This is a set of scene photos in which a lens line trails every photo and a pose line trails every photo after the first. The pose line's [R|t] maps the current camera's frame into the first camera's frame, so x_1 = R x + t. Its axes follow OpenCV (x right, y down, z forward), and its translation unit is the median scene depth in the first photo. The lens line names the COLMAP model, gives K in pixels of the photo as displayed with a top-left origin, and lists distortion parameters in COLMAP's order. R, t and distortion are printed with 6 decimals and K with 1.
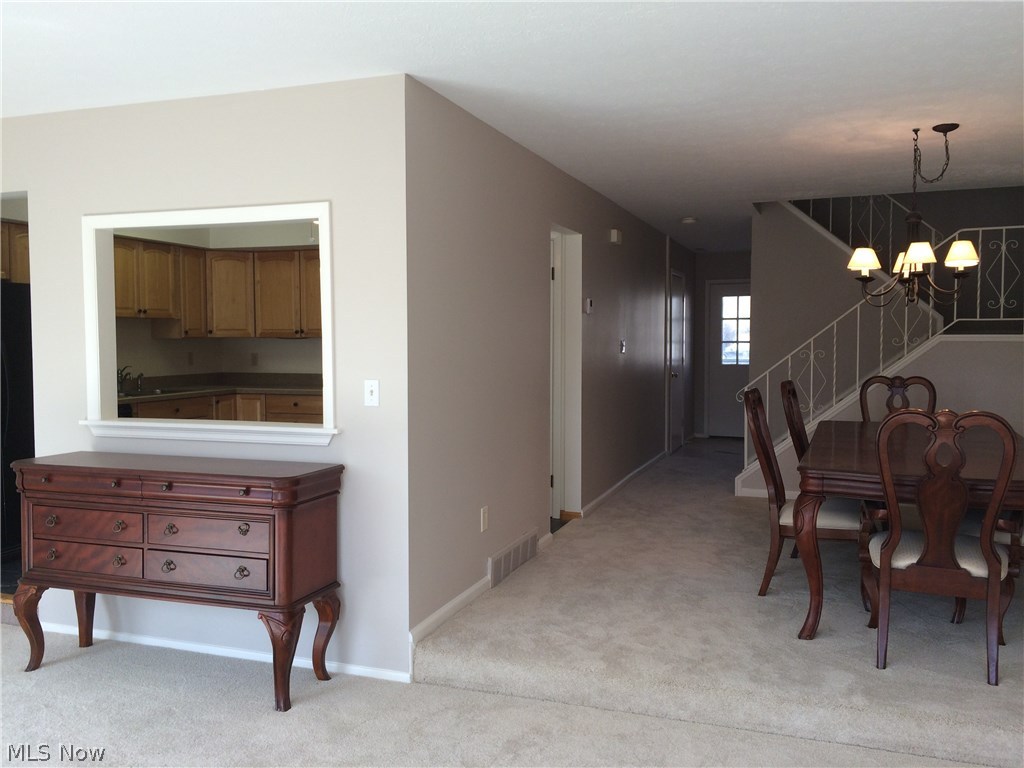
lens RADIAL K [[879.2, 0, 522.1], [0, 879.2, 383.1], [0, 0, 1]] dist [0.078032, -0.105161]
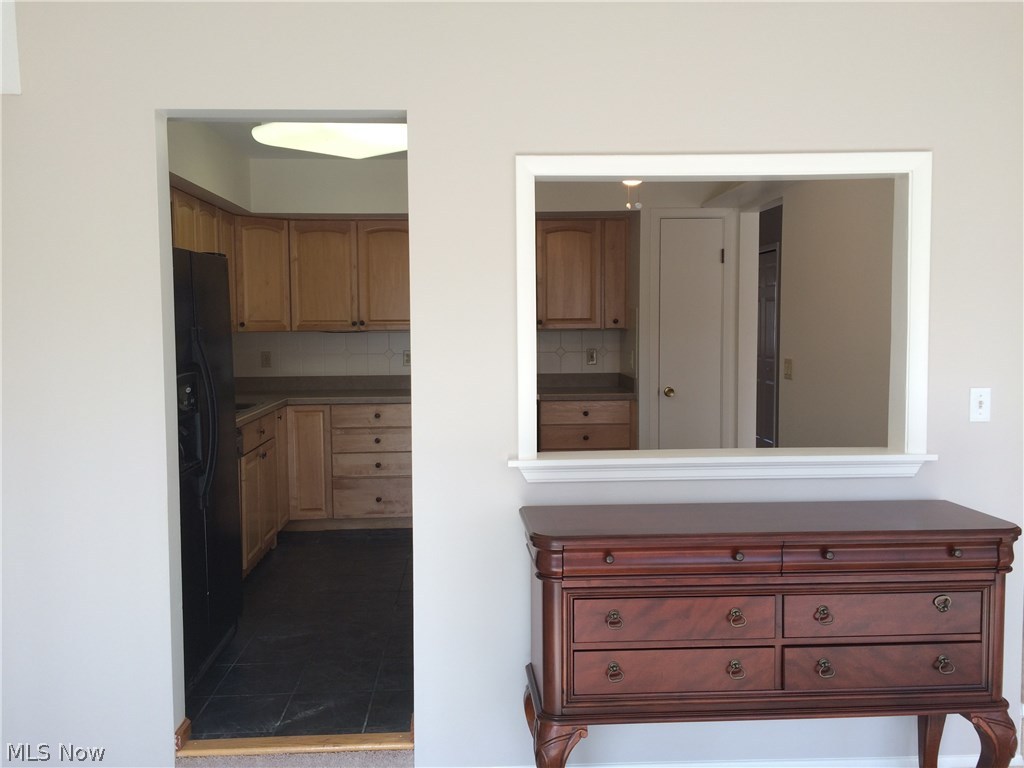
lens RADIAL K [[879.2, 0, 511.2], [0, 879.2, 383.4], [0, 0, 1]] dist [0.078032, -0.105161]
pose [[0.927278, -0.032808, 0.372934, -0.436255], [0.026859, 0.999416, 0.021137, -0.018057], [-0.373410, -0.009584, 0.927617, 0.225036]]
